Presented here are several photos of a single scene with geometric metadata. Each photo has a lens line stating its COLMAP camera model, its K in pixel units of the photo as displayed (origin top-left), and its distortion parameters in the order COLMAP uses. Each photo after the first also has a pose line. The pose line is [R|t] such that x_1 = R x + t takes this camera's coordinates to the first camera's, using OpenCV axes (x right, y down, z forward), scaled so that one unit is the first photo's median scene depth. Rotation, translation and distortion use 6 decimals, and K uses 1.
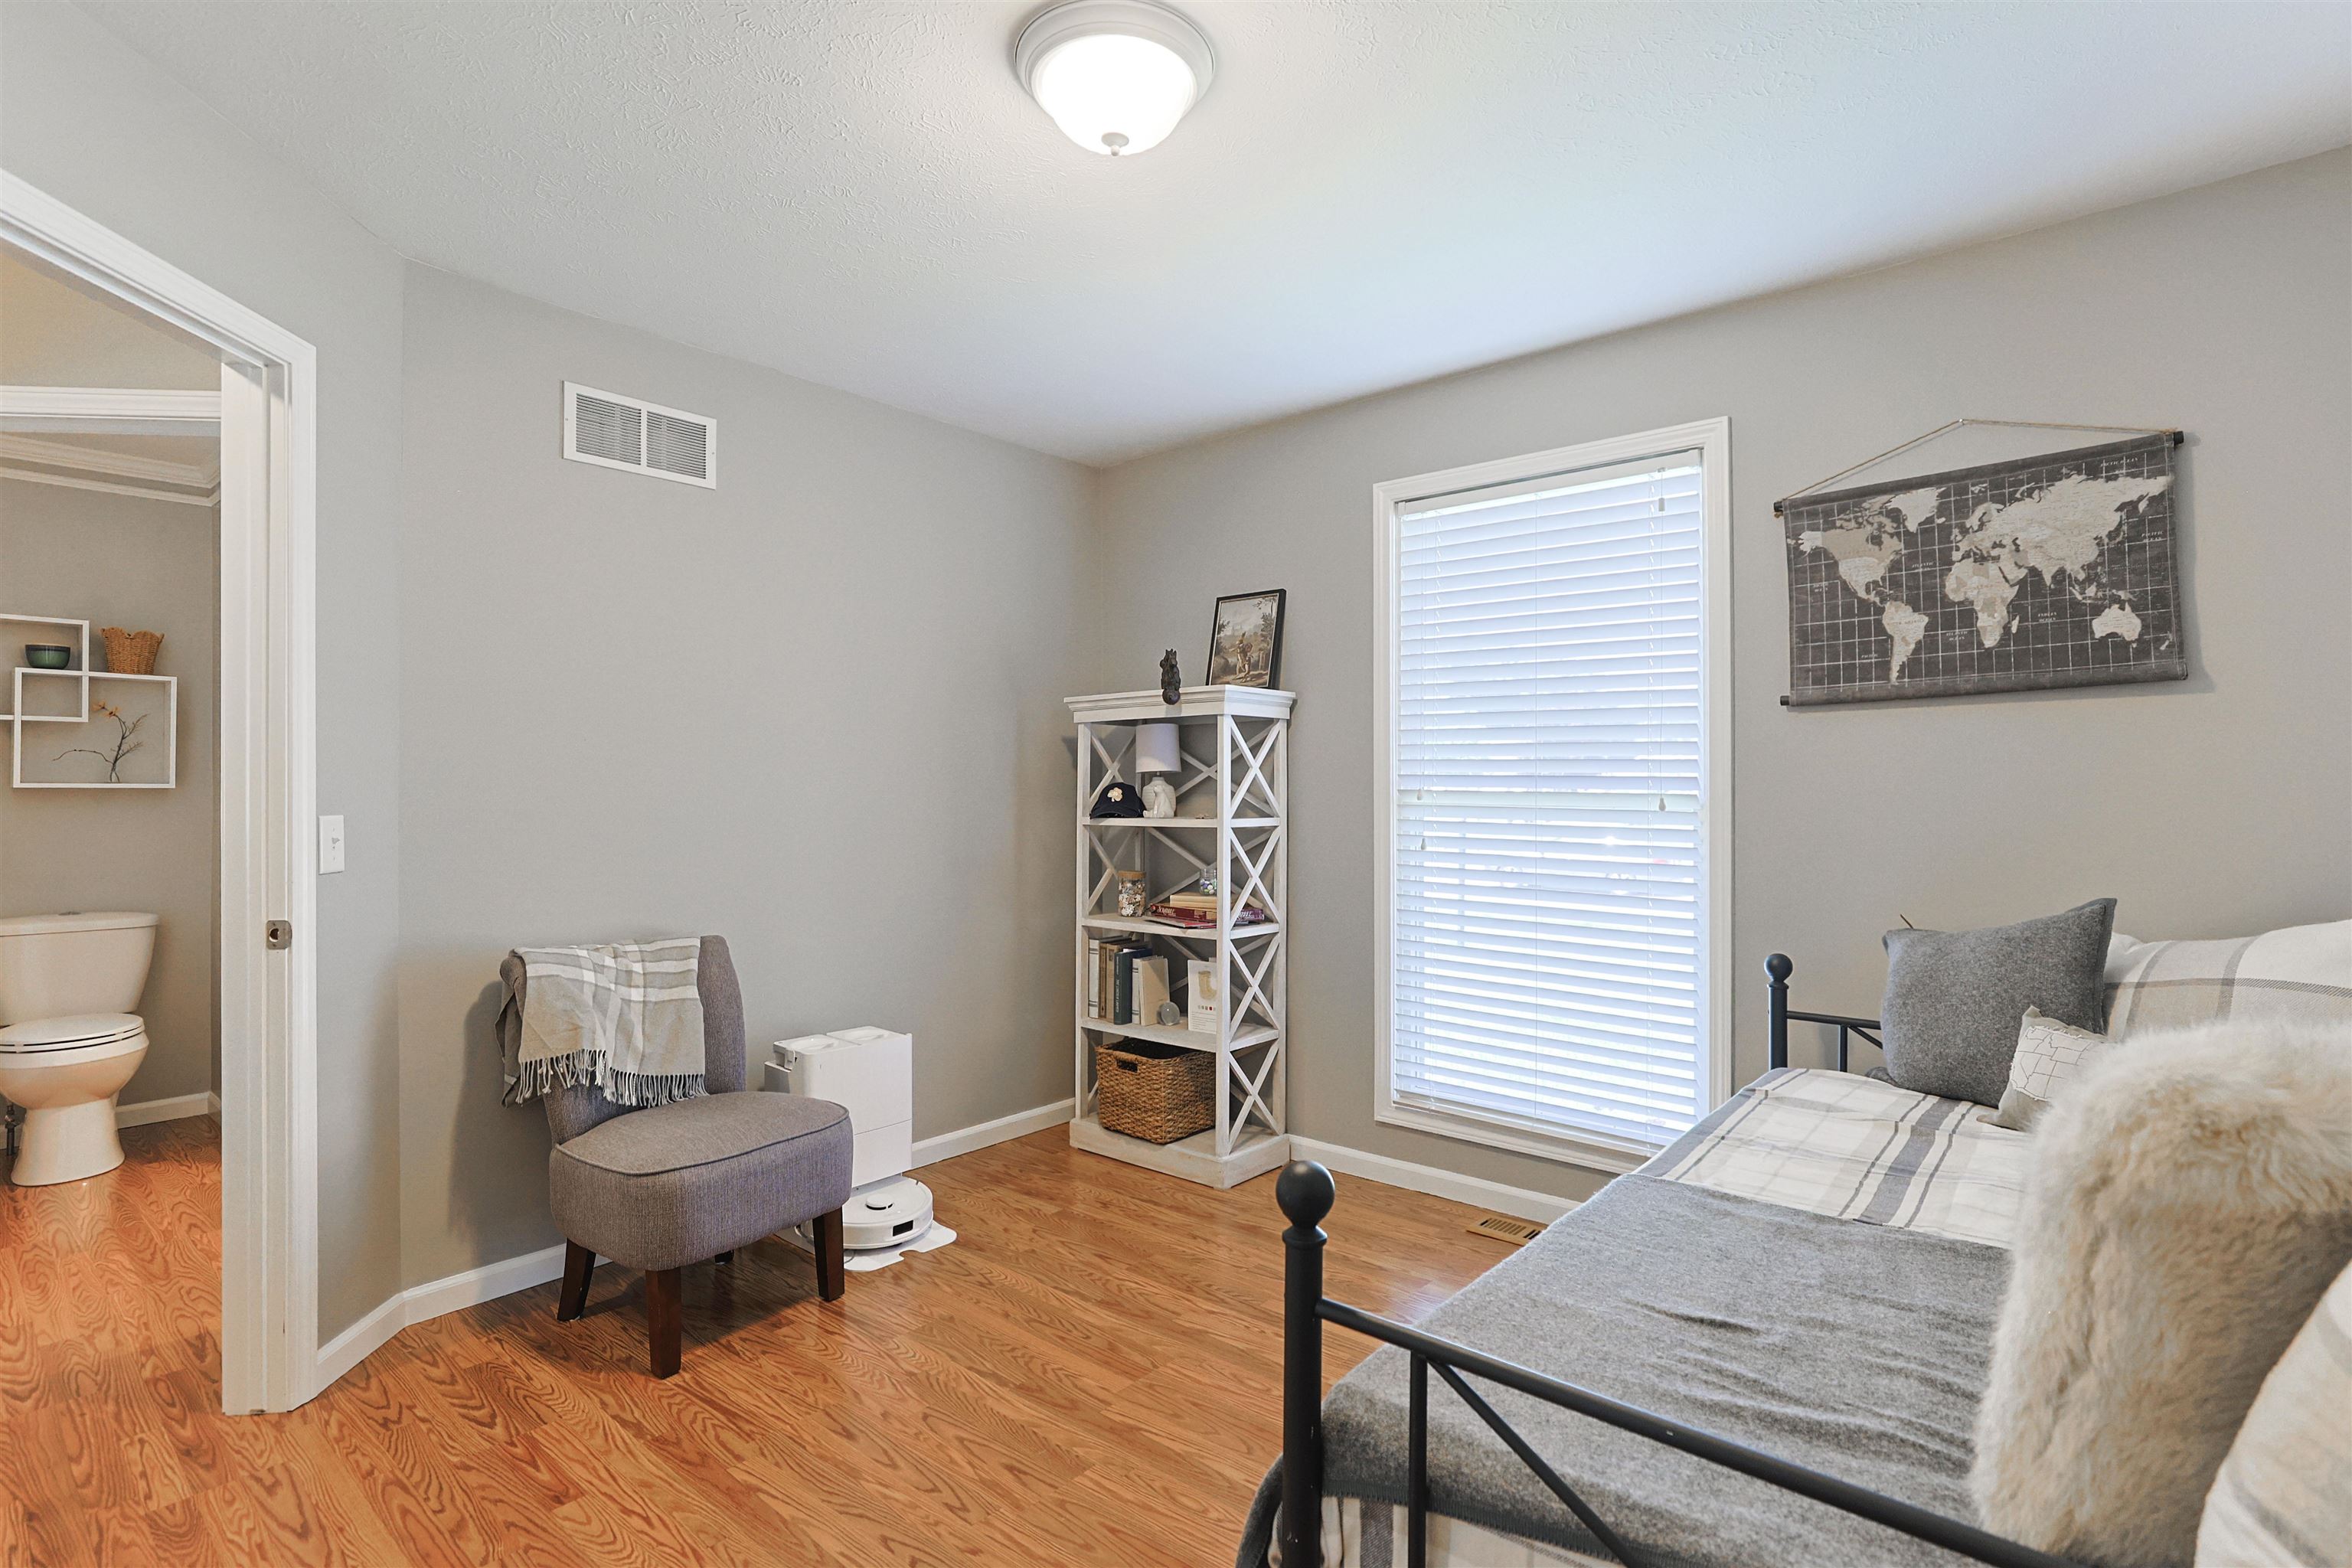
lens RADIAL K [[1131.1, 0, 1176.4], [0, 1131.1, 784.7], [0, 0, 1]] dist [-0.014938, 0.007228]
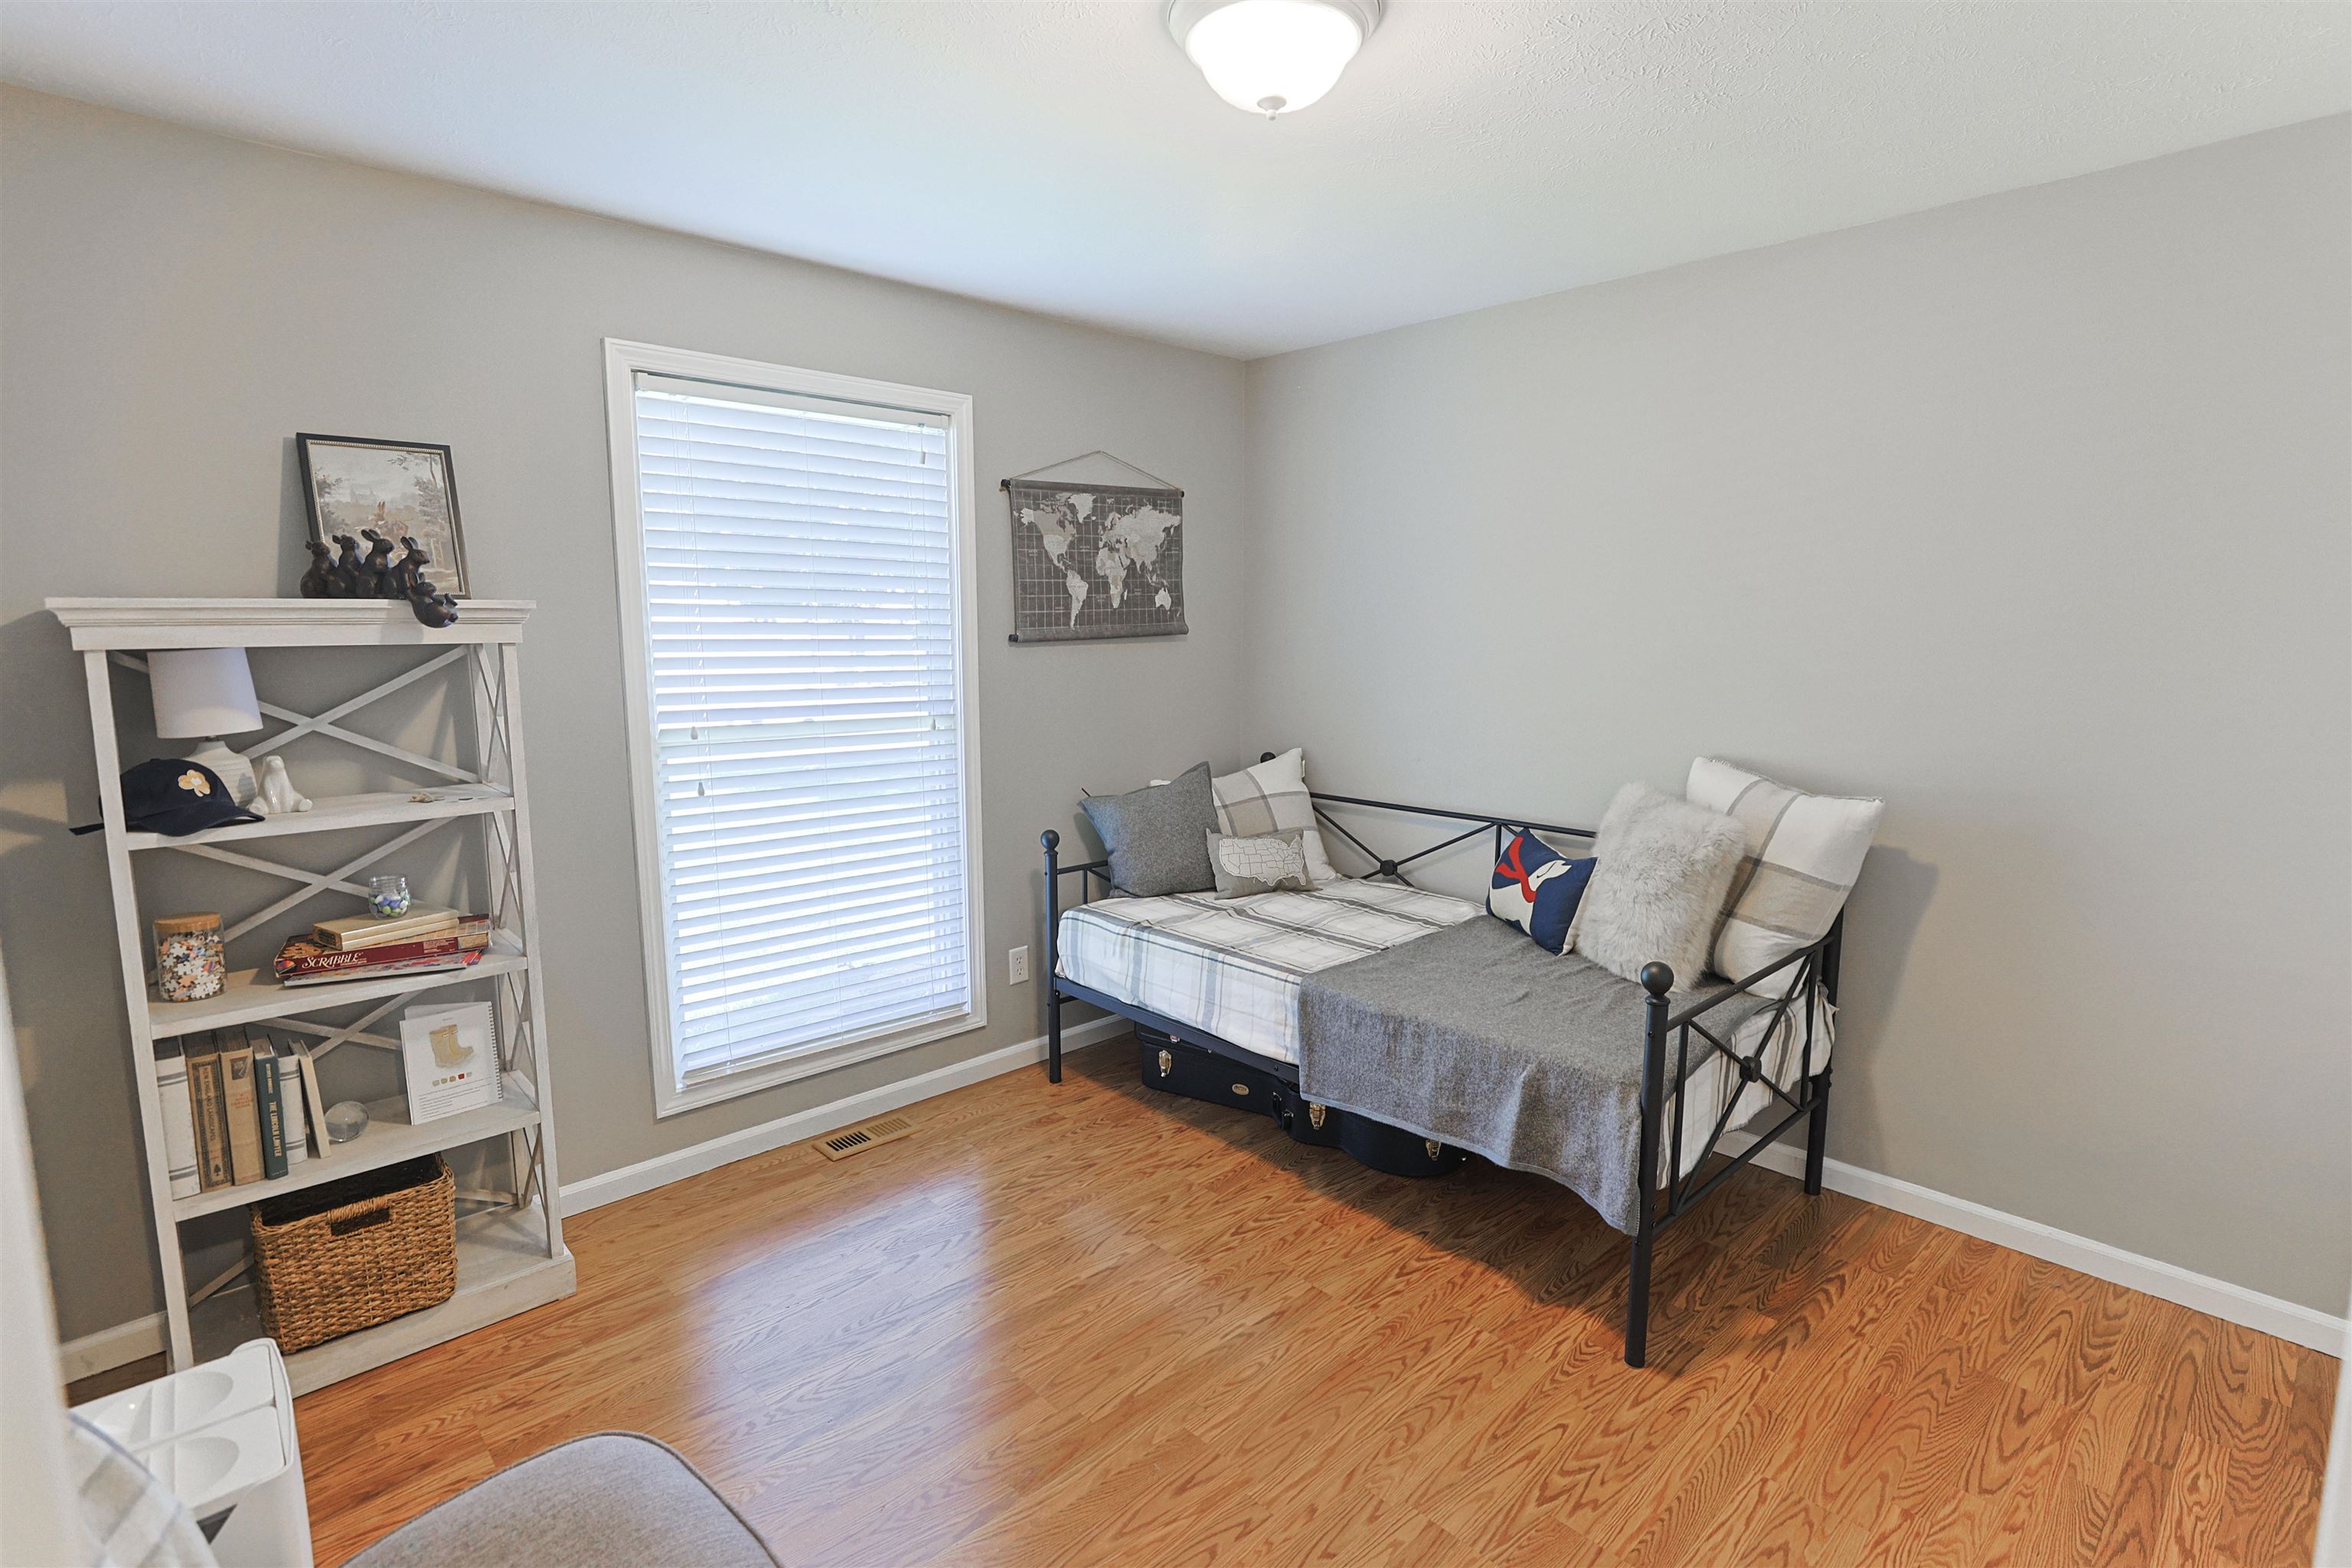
lens RADIAL K [[1131.1, 0, 1187.7], [0, 1131.1, 778.2], [0, 0, 1]] dist [-0.014938, 0.007228]
pose [[0.104118, -0.138405, 0.984887, -0.799511], [-0.002104, 0.990237, 0.139380, -0.104095], [-0.994563, -0.016584, 0.102810, 0.714874]]
